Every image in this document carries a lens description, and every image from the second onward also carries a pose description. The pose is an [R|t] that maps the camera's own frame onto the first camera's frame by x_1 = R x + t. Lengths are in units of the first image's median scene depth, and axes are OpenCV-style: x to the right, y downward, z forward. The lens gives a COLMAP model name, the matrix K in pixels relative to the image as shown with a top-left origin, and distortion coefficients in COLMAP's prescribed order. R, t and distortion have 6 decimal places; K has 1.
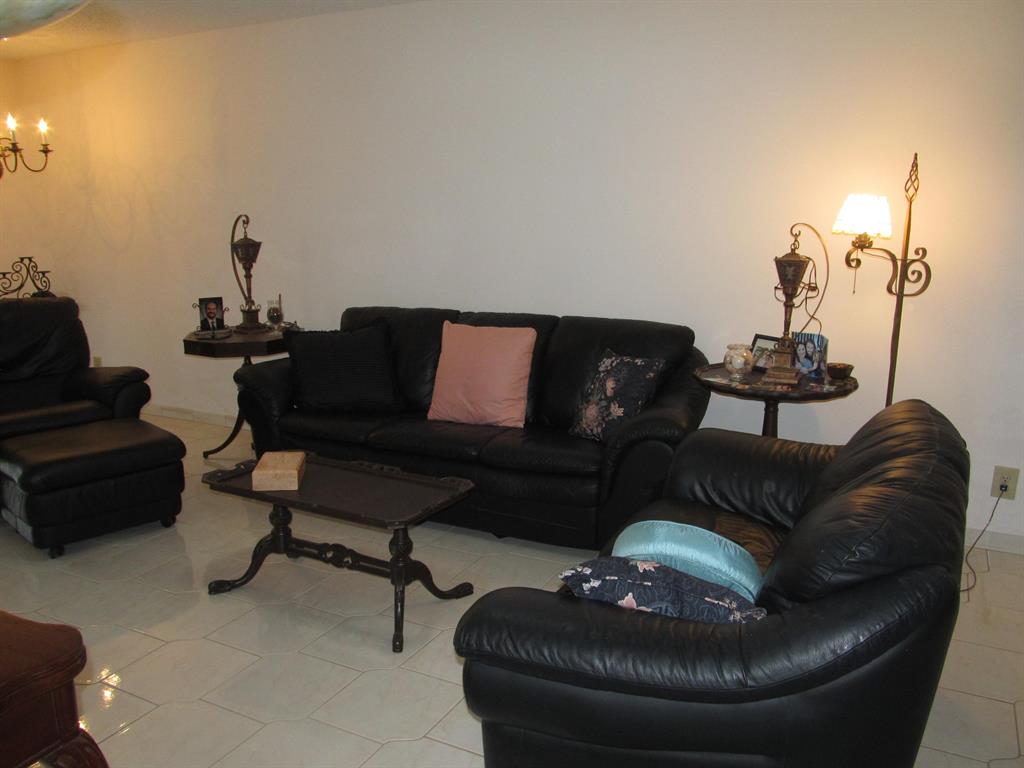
lens RADIAL K [[853.3, 0, 503.8], [0, 853.3, 381.3], [0, 0, 1]] dist [-0.051496, 0.018302]
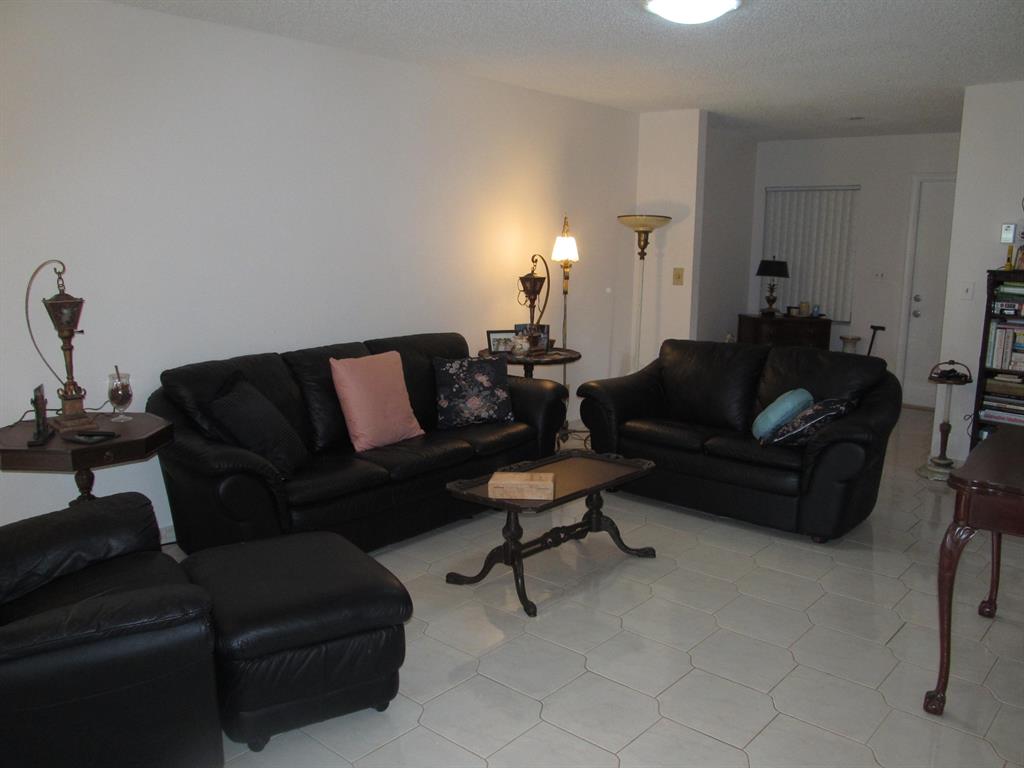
lens RADIAL K [[853.3, 0, 503.8], [0, 853.3, 381.3], [0, 0, 1]] dist [-0.051496, 0.018302]
pose [[0.223408, -0.157315, 0.961946, -0.890520], [0.201881, 0.972959, 0.112230, -0.104025], [-0.953590, 0.169125, 0.249126, 0.497925]]
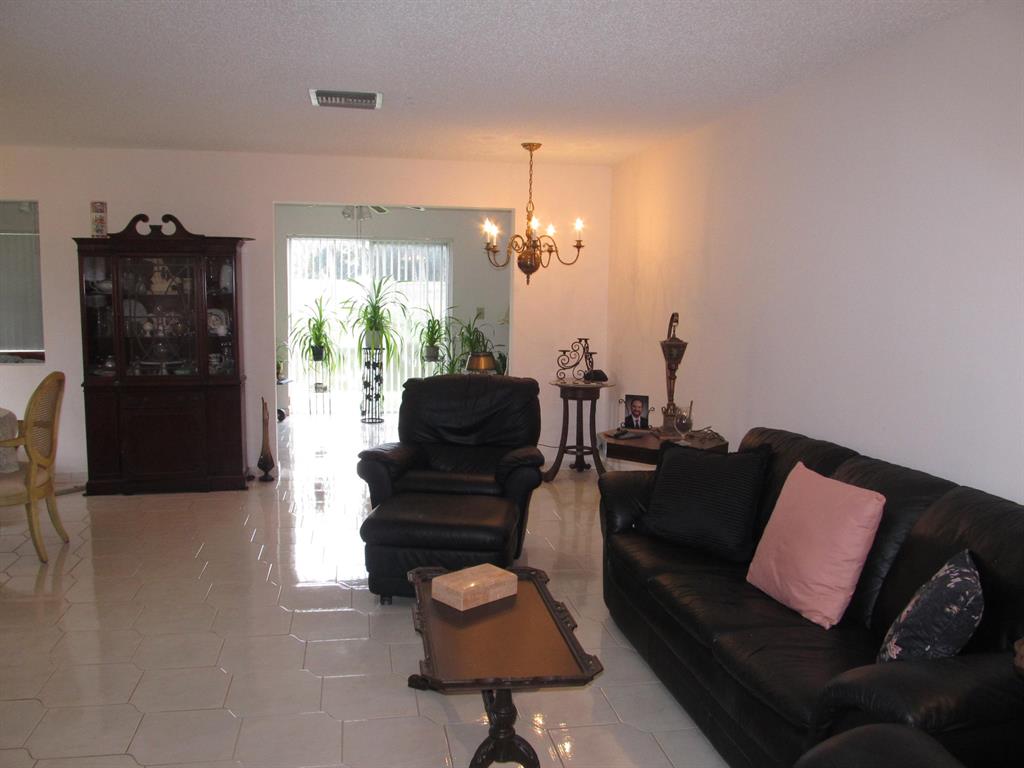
lens RADIAL K [[853.3, 0, 503.8], [0, 853.3, 381.3], [0, 0, 1]] dist [-0.051496, 0.018302]
pose [[0.614821, 0.108348, -0.781189, 0.321888], [-0.183652, 0.982957, -0.008207, -0.078139], [0.766986, 0.148513, 0.624241, 0.269639]]
